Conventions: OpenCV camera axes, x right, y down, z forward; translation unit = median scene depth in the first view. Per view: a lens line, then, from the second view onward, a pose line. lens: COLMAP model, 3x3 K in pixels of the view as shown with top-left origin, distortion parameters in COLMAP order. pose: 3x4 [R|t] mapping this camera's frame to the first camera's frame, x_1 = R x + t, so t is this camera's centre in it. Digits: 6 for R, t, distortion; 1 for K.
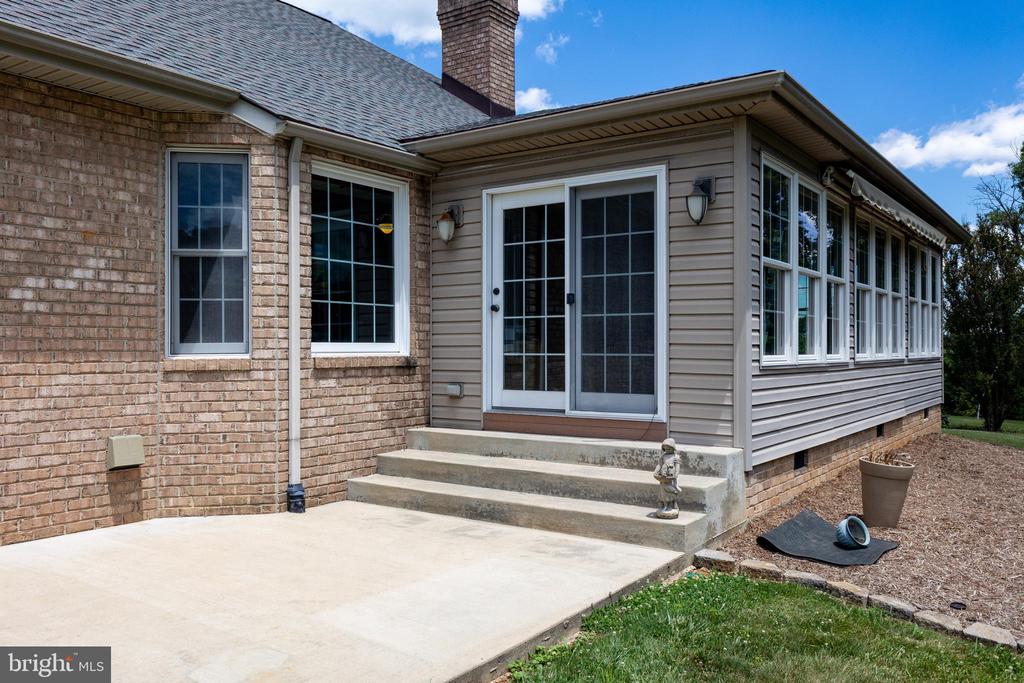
lens RADIAL K [[858.4, 0, 514.4], [0, 858.4, 342.0], [0, 0, 1]] dist [0.018248, -0.022201]
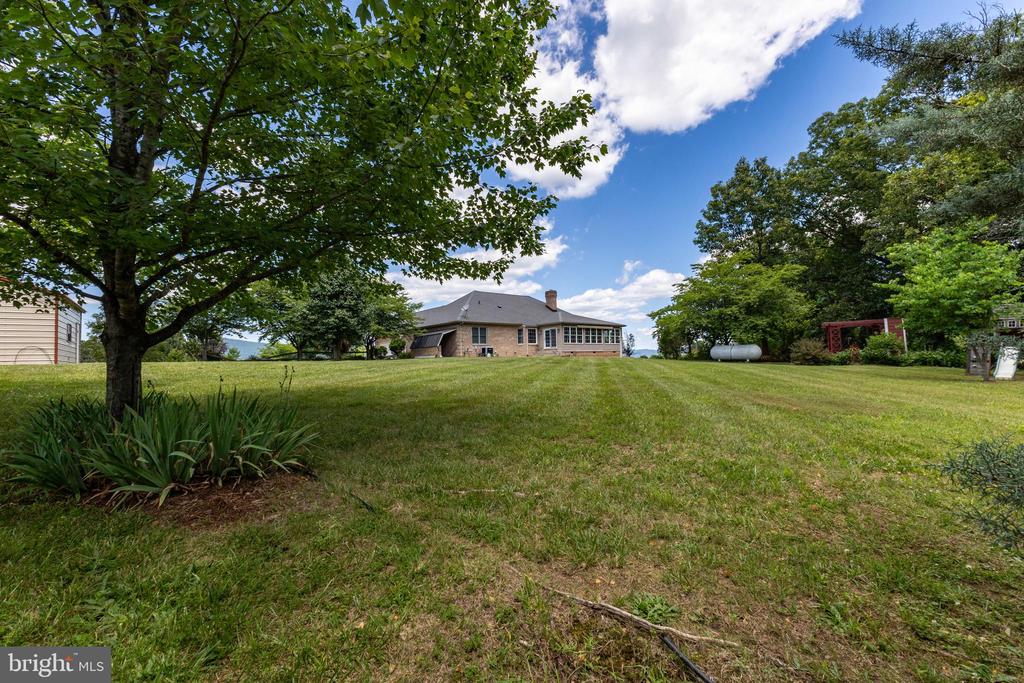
lens RADIAL K [[445.8, 0, 511.3], [0, 445.8, 345.1], [0, 0, 1]] dist [0.009521, 0.000757]
pose [[0.966118, -0.031892, -0.256123, 1.073272], [0.026094, 0.999321, -0.026004, 0.175620], [0.256778, 0.018440, 0.966294, -4.847963]]
